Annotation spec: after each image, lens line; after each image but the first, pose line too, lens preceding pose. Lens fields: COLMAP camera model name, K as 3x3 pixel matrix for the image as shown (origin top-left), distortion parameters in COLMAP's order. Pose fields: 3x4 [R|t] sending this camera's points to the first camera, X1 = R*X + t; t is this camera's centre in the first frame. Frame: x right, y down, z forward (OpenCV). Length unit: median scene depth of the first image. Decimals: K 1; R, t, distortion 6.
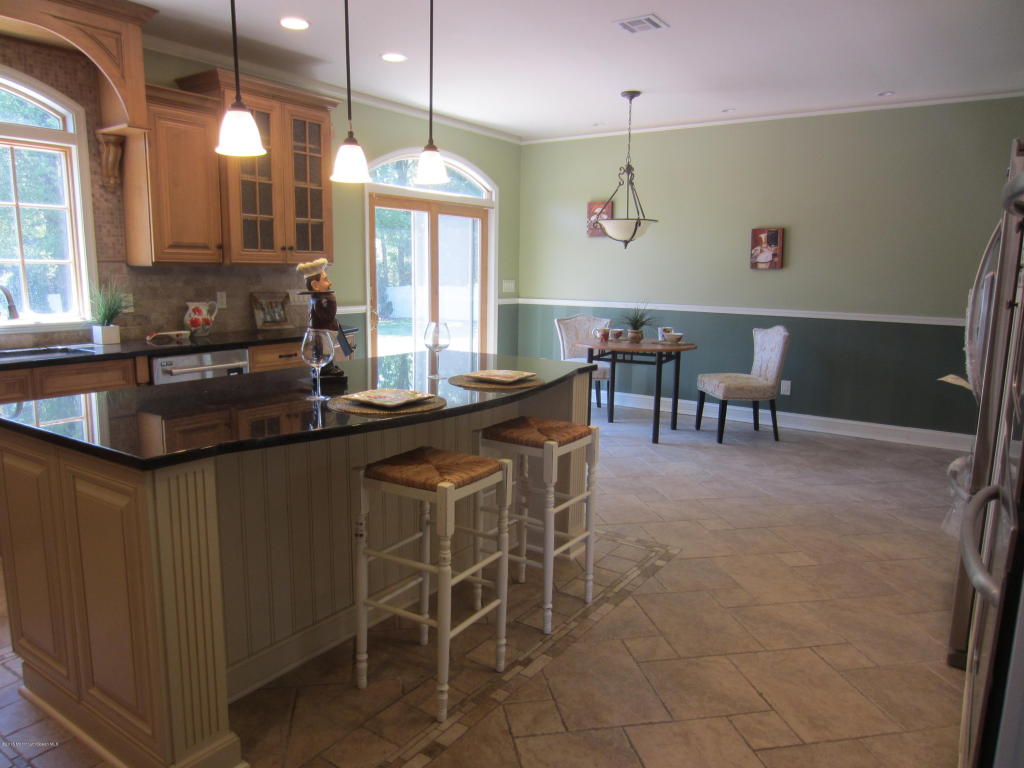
lens RADIAL K [[711.2, 0, 510.6], [0, 711.2, 383.6], [0, 0, 1]] dist [-0.050985, 0.022356]
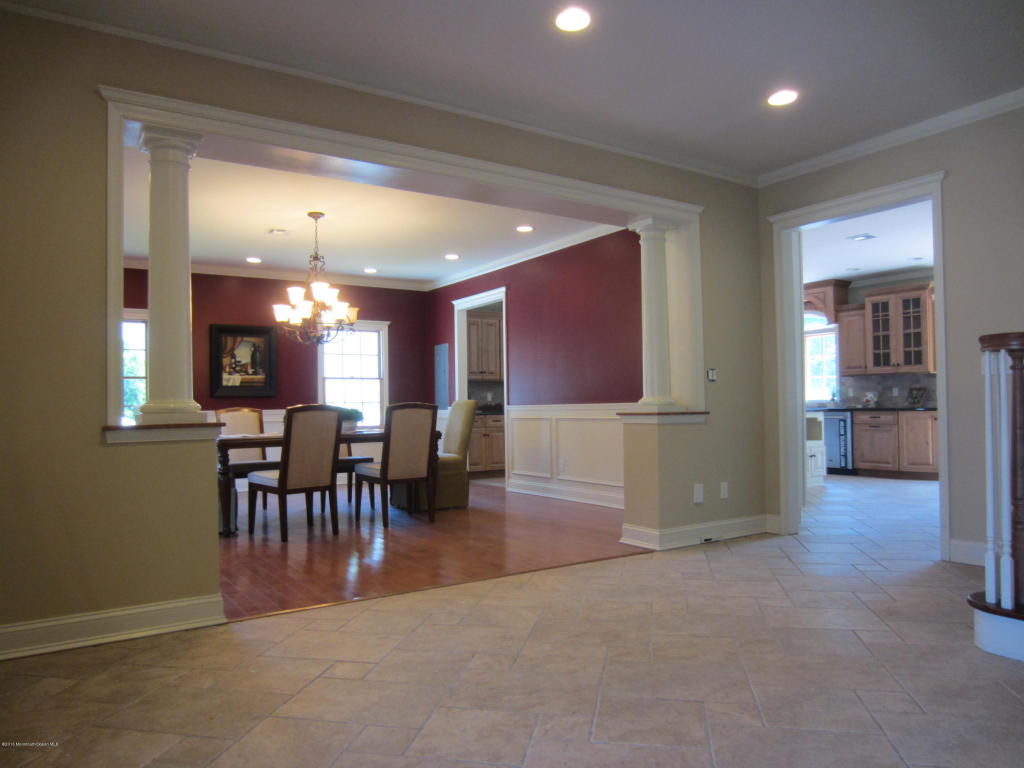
lens RADIAL K [[711.2, 0, 514.0], [0, 711.2, 383.6], [0, 0, 1]] dist [-0.050985, 0.022356]
pose [[-0.375682, -0.033281, -0.926151, 2.237183], [-0.136336, 0.990467, 0.019710, -0.038637], [0.916666, 0.133672, -0.376638, 0.903144]]
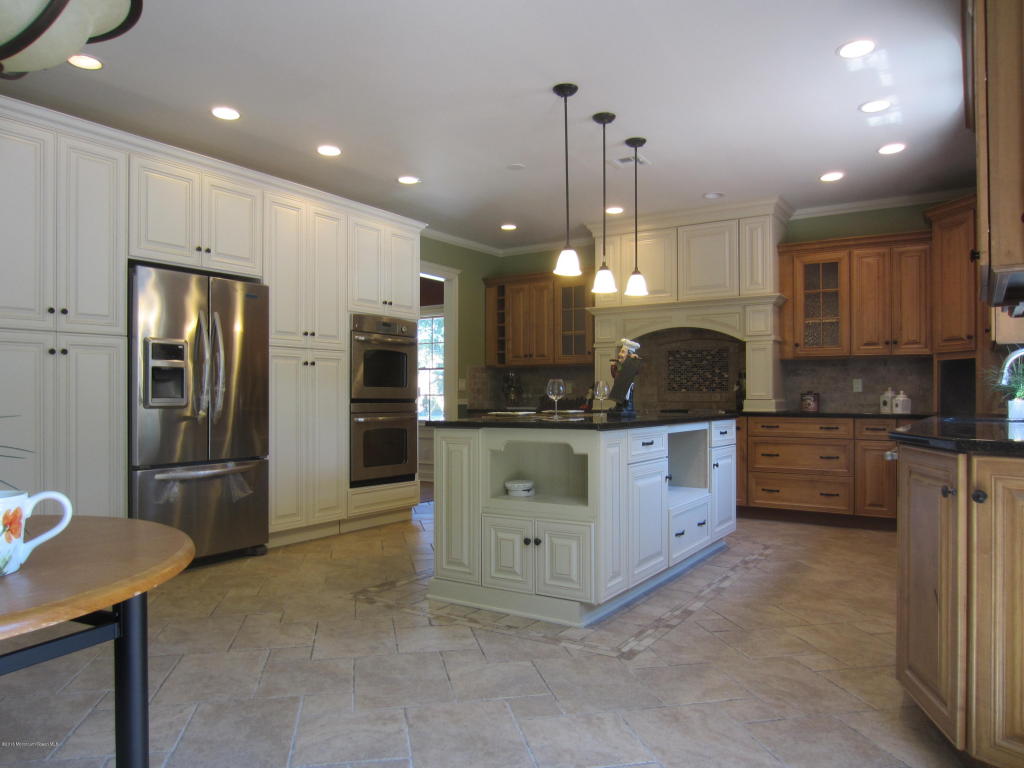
lens RADIAL K [[711.2, 0, 513.3], [0, 711.2, 385.3], [0, 0, 1]] dist [-0.050985, 0.022356]
pose [[-0.999829, -0.012704, -0.013409, 0.003250], [-0.014512, 0.989367, 0.144715, -0.197107], [0.011428, 0.144885, -0.989383, 1.710666]]
